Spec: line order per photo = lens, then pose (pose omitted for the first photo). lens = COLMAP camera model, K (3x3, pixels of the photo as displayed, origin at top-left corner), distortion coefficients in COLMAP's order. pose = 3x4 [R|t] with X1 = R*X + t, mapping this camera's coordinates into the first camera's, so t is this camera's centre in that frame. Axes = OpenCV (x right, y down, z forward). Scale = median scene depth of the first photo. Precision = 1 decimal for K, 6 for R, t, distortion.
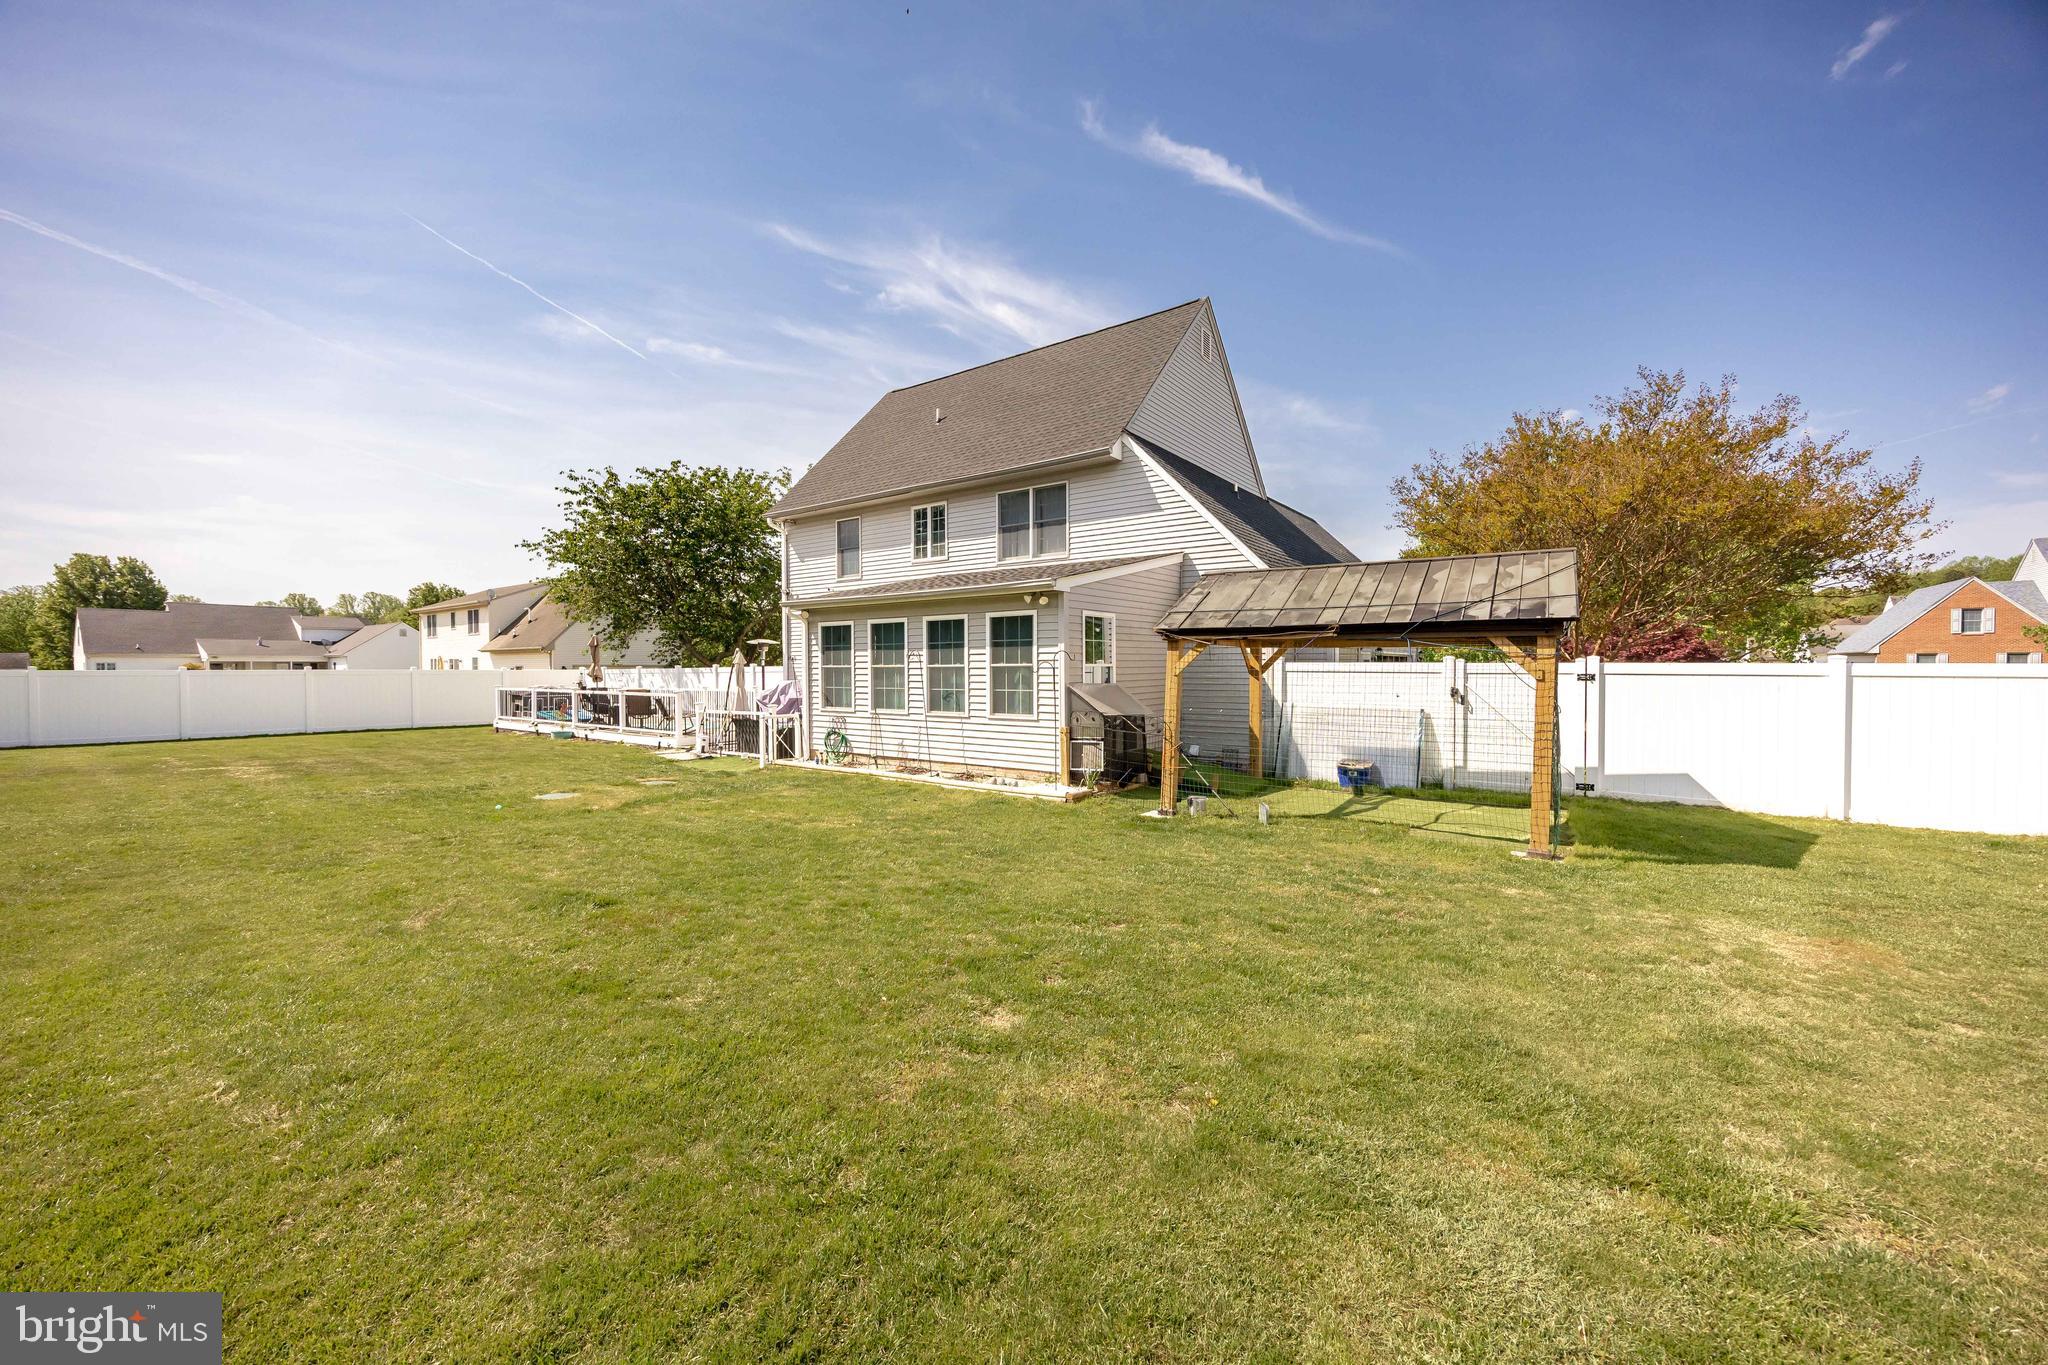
lens RADIAL K [[791.7, 0, 1024.0], [0, 791.7, 682.5], [0, 0, 1]] dist [0.000228, 0.000041]
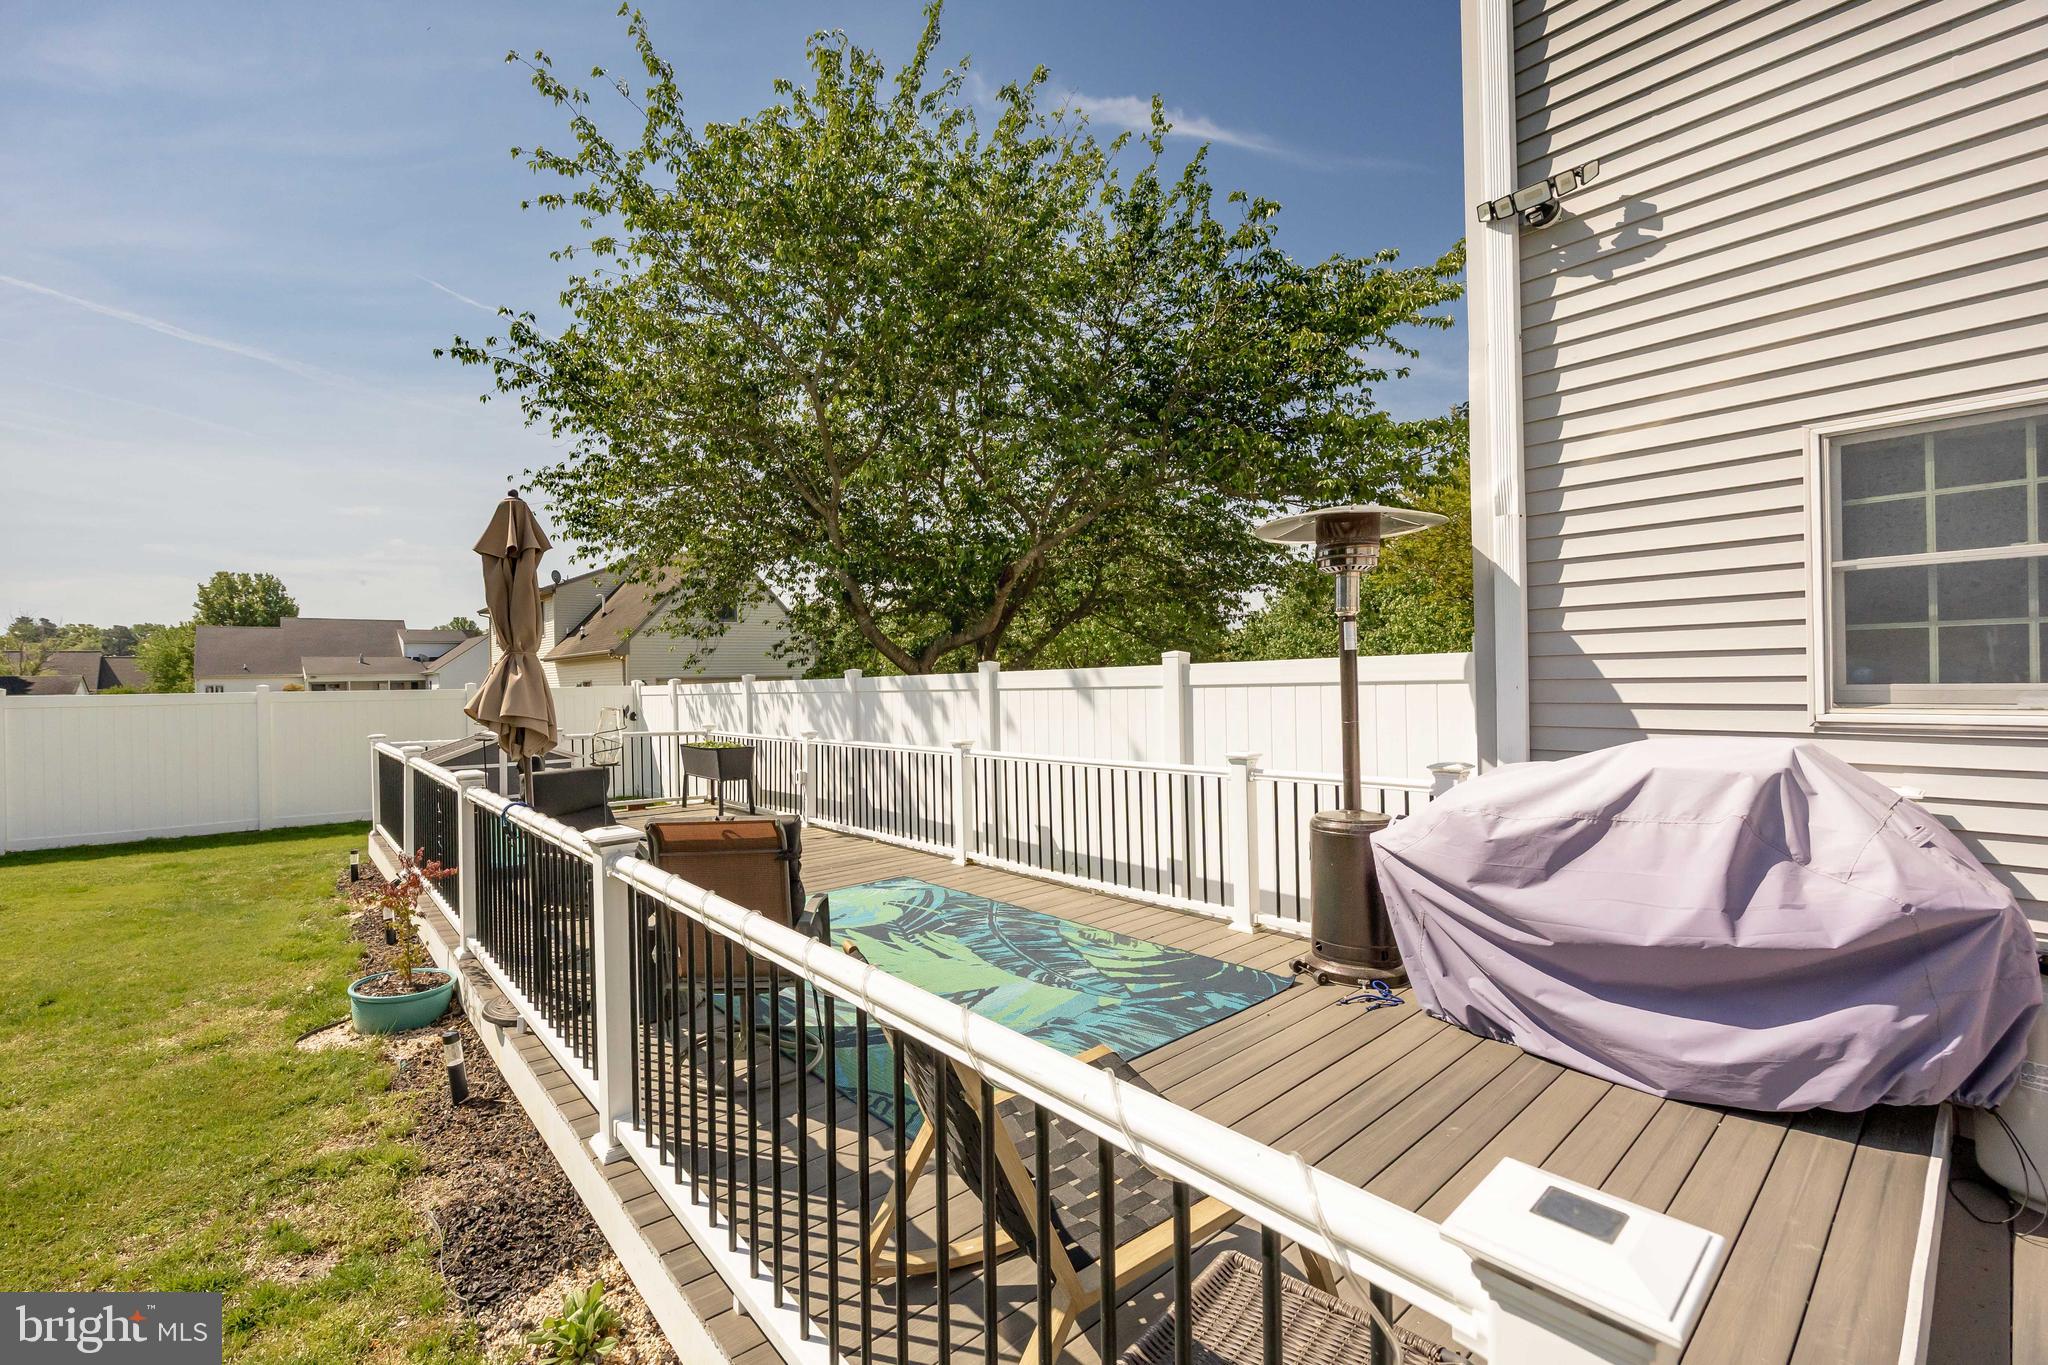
lens RADIAL K [[855.4, 0, 918.0], [0, 855.4, 678.3], [0, 0, 1]] dist [0.001854, 0.000348]
pose [[0.964954, -0.019406, -0.261701, -0.530283], [0.015634, 0.999742, -0.016488, -0.019205], [0.261953, 0.011819, 0.965008, 1.103982]]
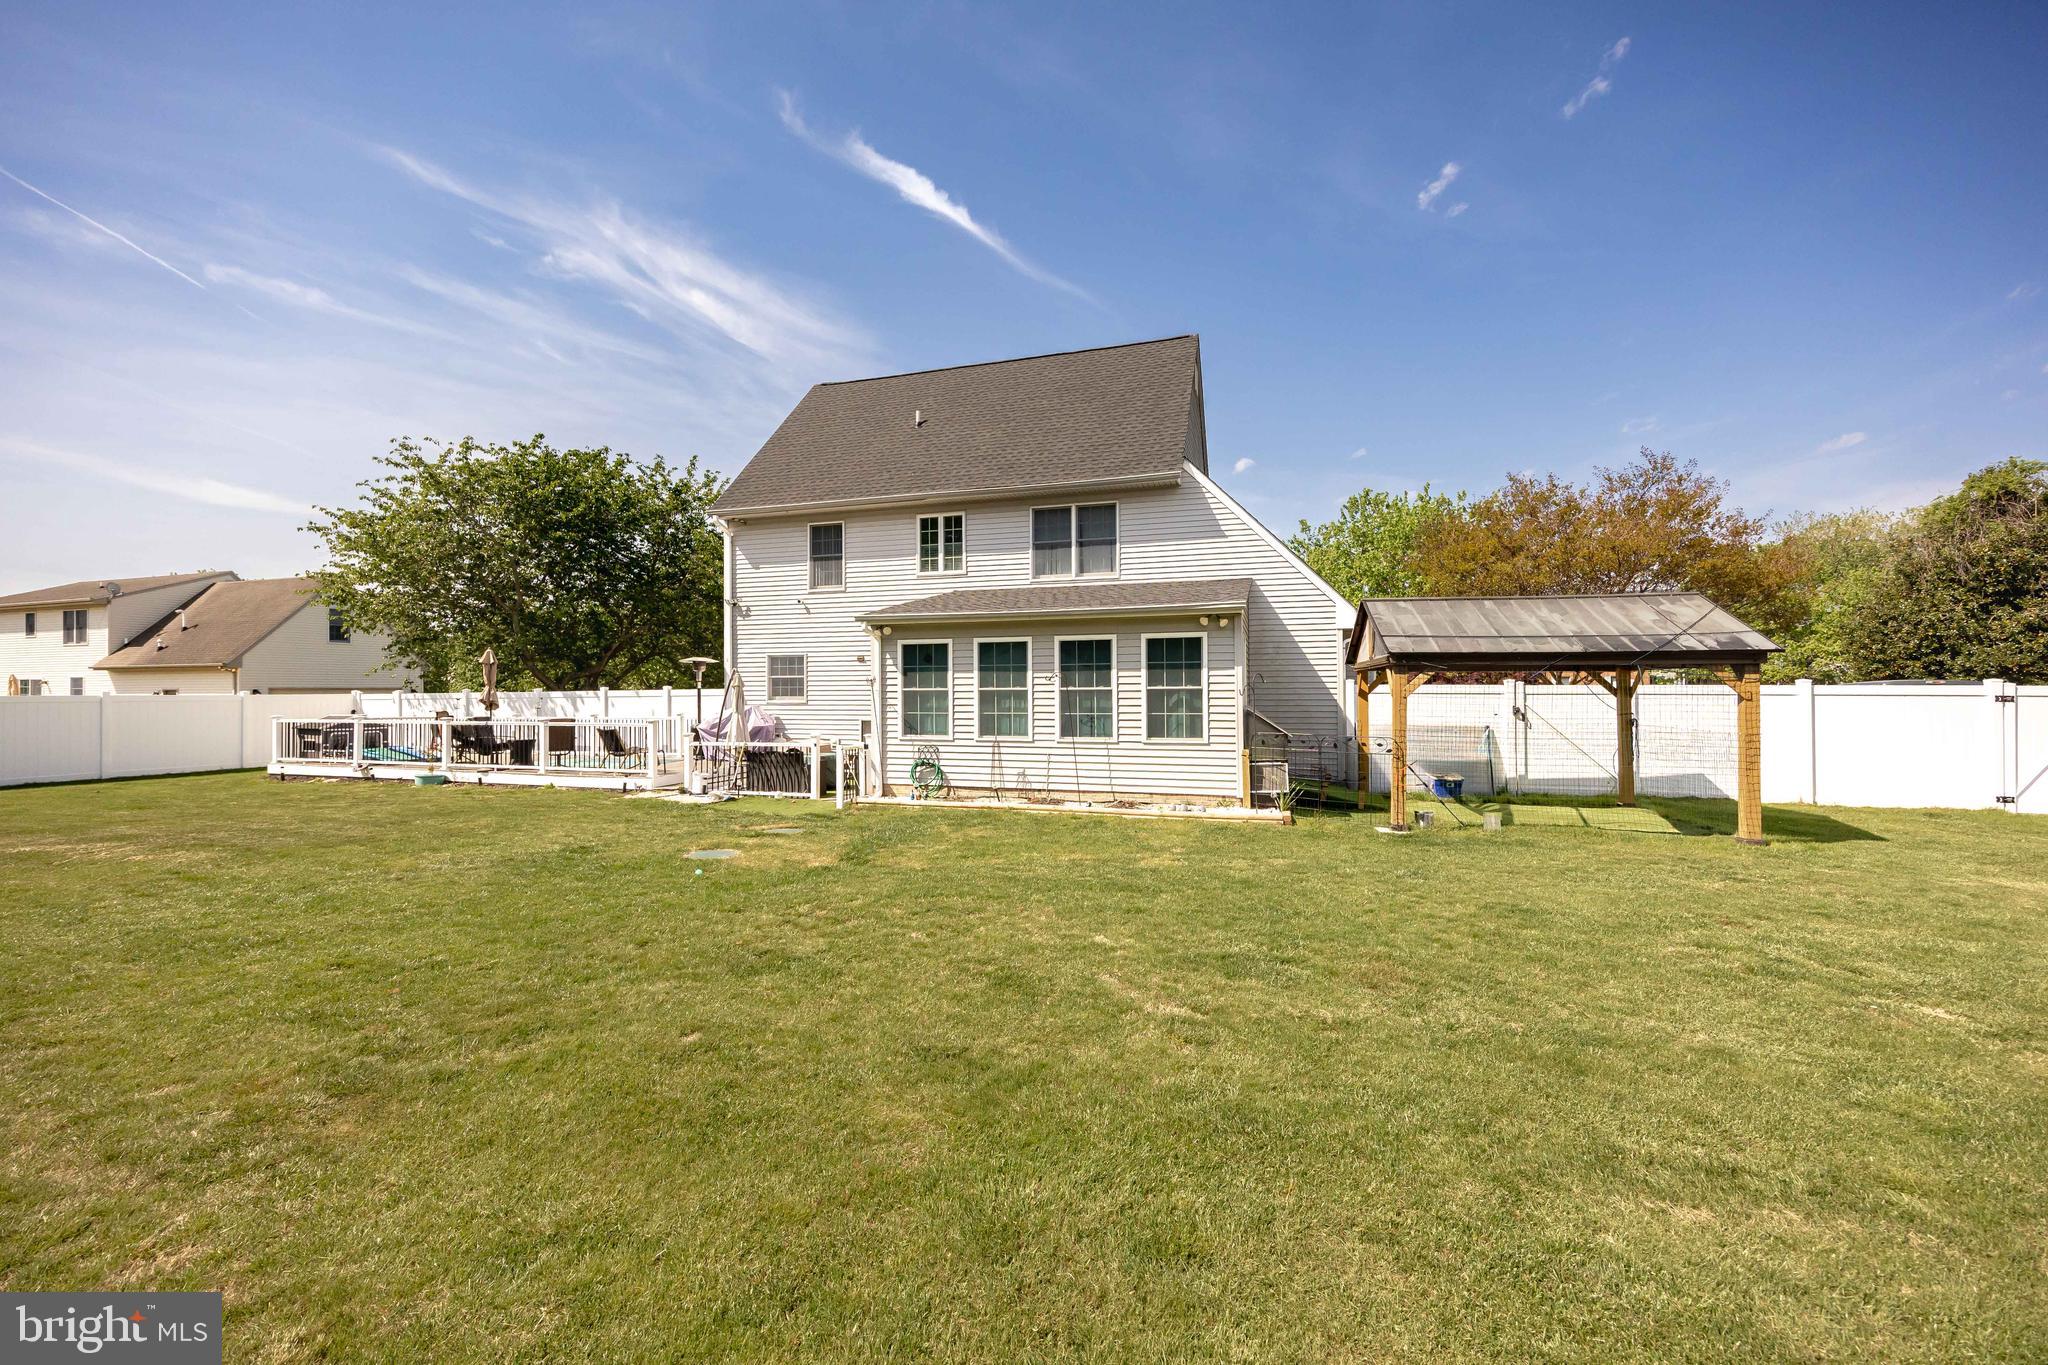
lens RADIAL K [[815.1, 0, 1024.0], [0, 815.1, 682.5], [0, 0, 1]] dist [-0.001490, 0.000307]
pose [[0.943966, -0.000232, 0.330042, -0.409373], [0.008923, 0.999652, -0.024818, -0.004094], [-0.329921, 0.026372, 0.943640, 0.088752]]
